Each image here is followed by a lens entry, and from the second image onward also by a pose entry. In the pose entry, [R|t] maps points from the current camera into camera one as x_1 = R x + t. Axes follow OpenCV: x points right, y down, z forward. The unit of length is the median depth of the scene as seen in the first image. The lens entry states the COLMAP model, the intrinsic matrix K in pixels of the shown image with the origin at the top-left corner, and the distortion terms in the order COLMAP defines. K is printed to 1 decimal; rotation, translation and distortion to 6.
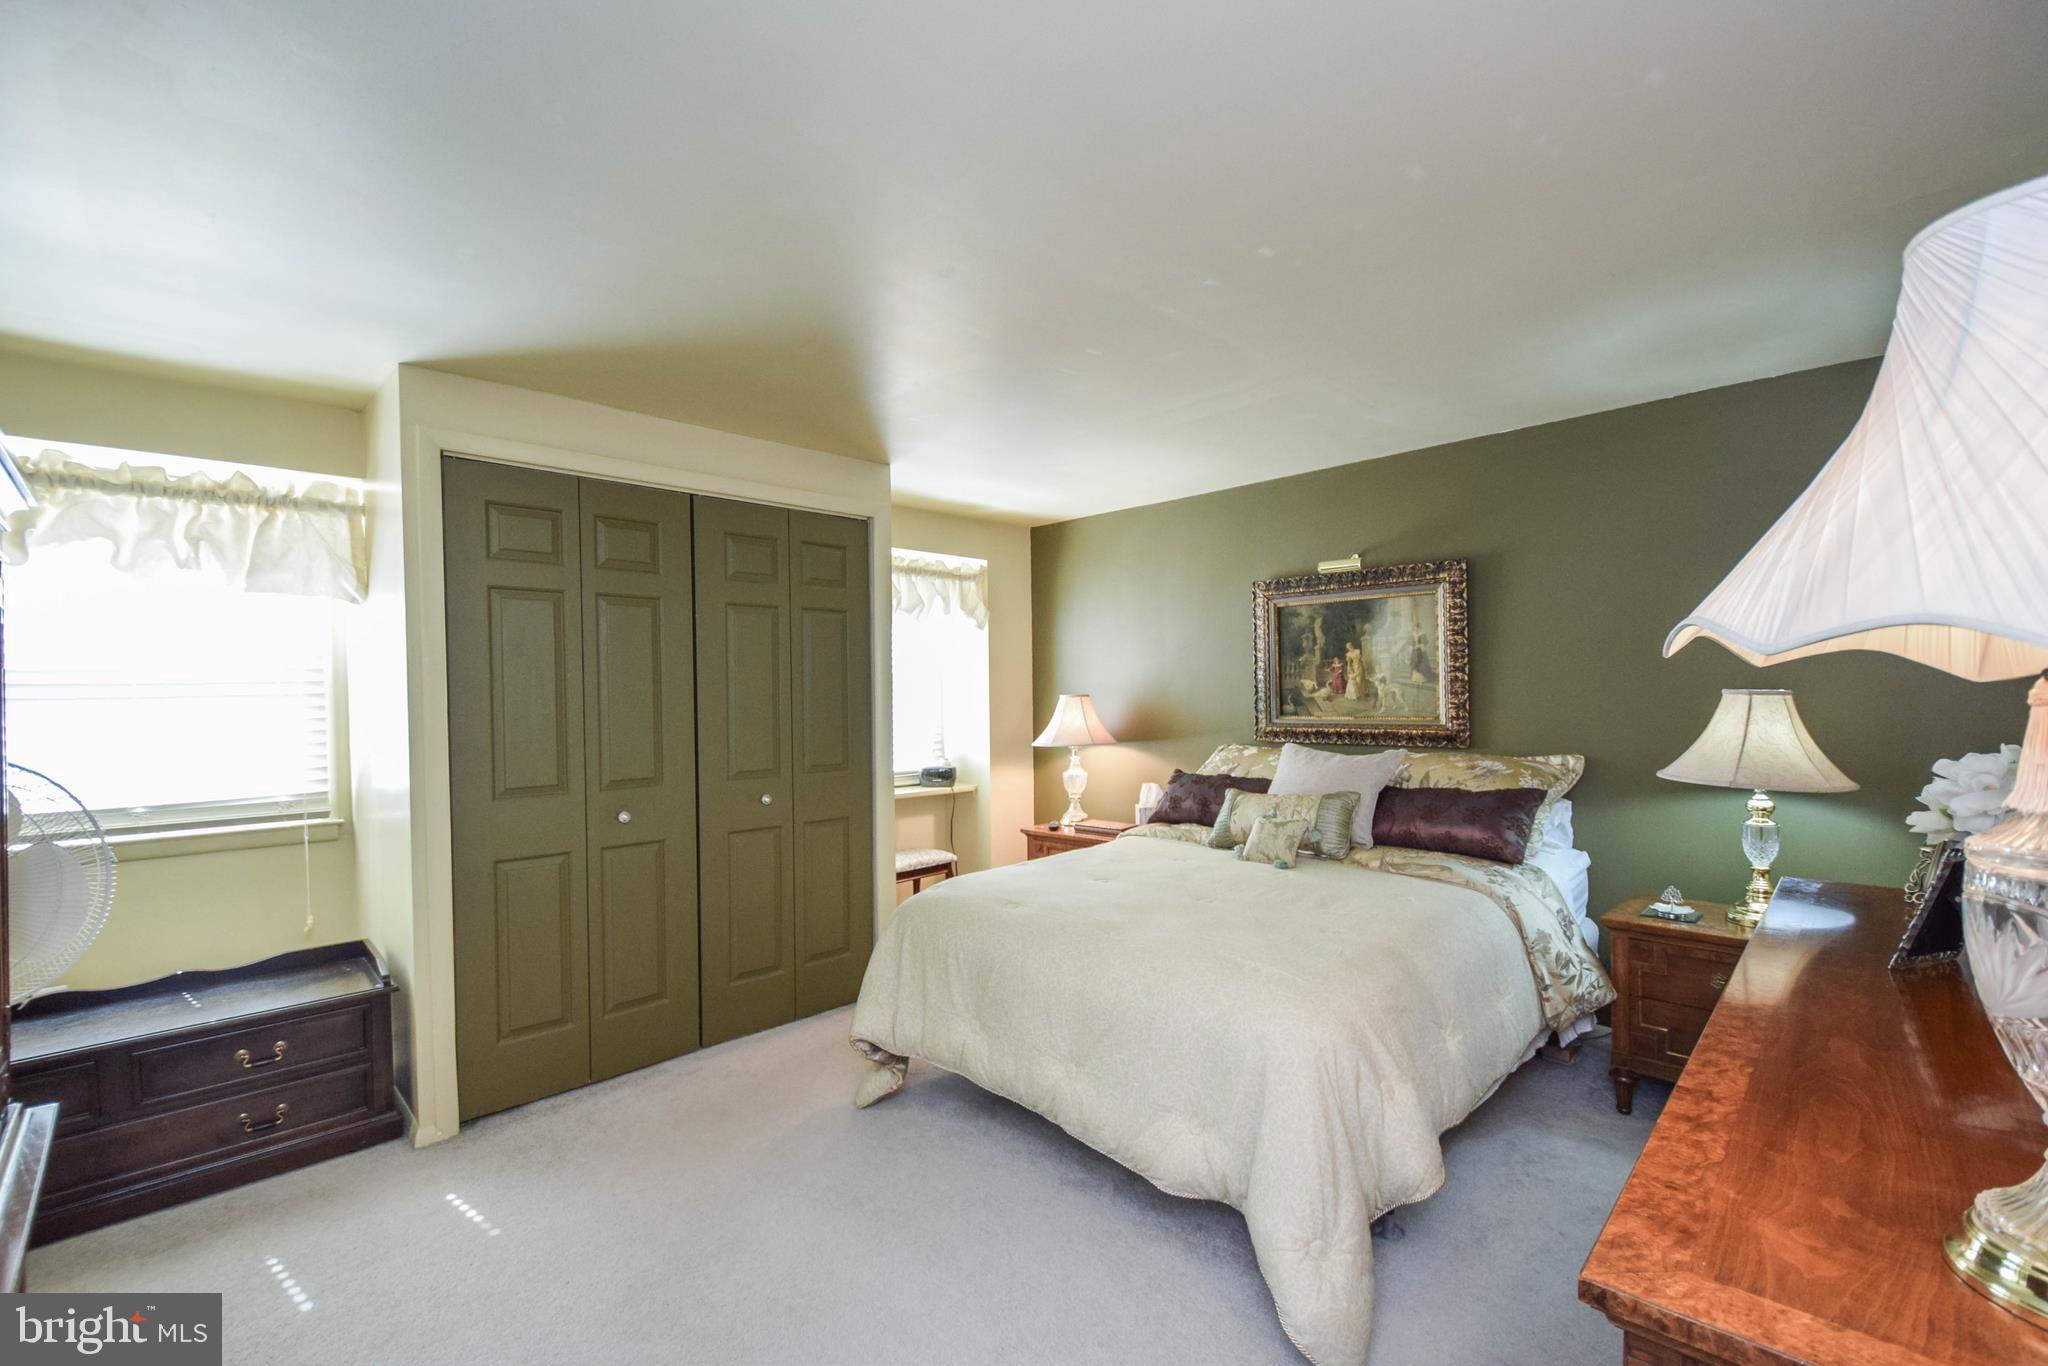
lens RADIAL K [[890.3, 0, 1025.4], [0, 890.3, 708.4], [0, 0, 1]] dist [0.019945, -0.014392]
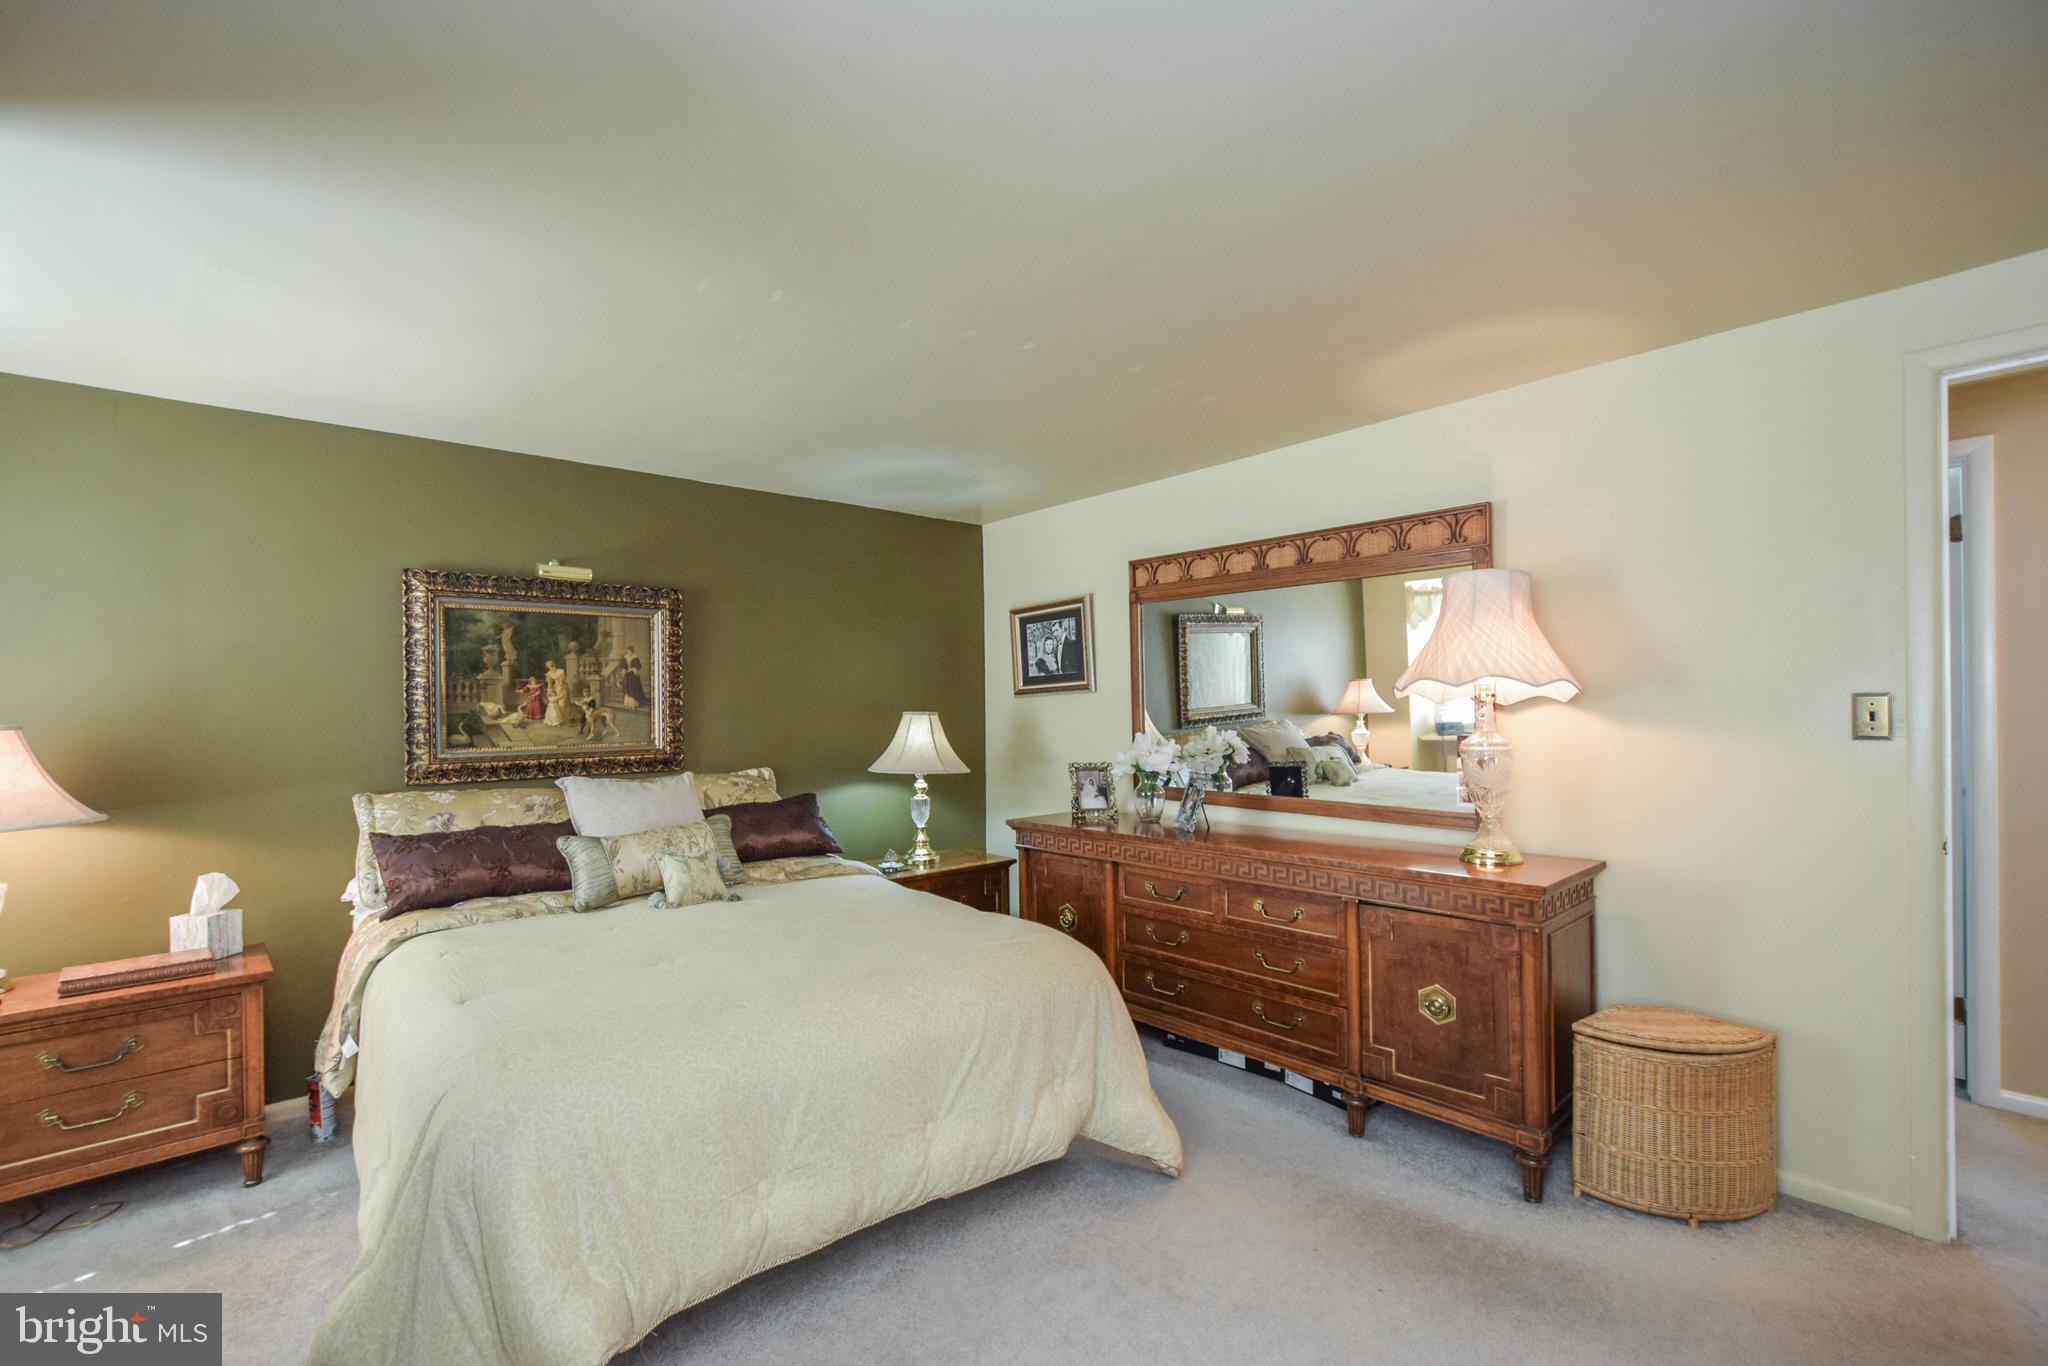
lens RADIAL K [[890.3, 0, 1025.4], [0, 890.3, 708.4], [0, 0, 1]] dist [0.019945, -0.014392]
pose [[0.050833, 0.015002, 0.998595, -0.482915], [0.033612, 0.999295, -0.016724, 0.003154], [-0.998141, 0.034415, 0.050292, 0.490468]]
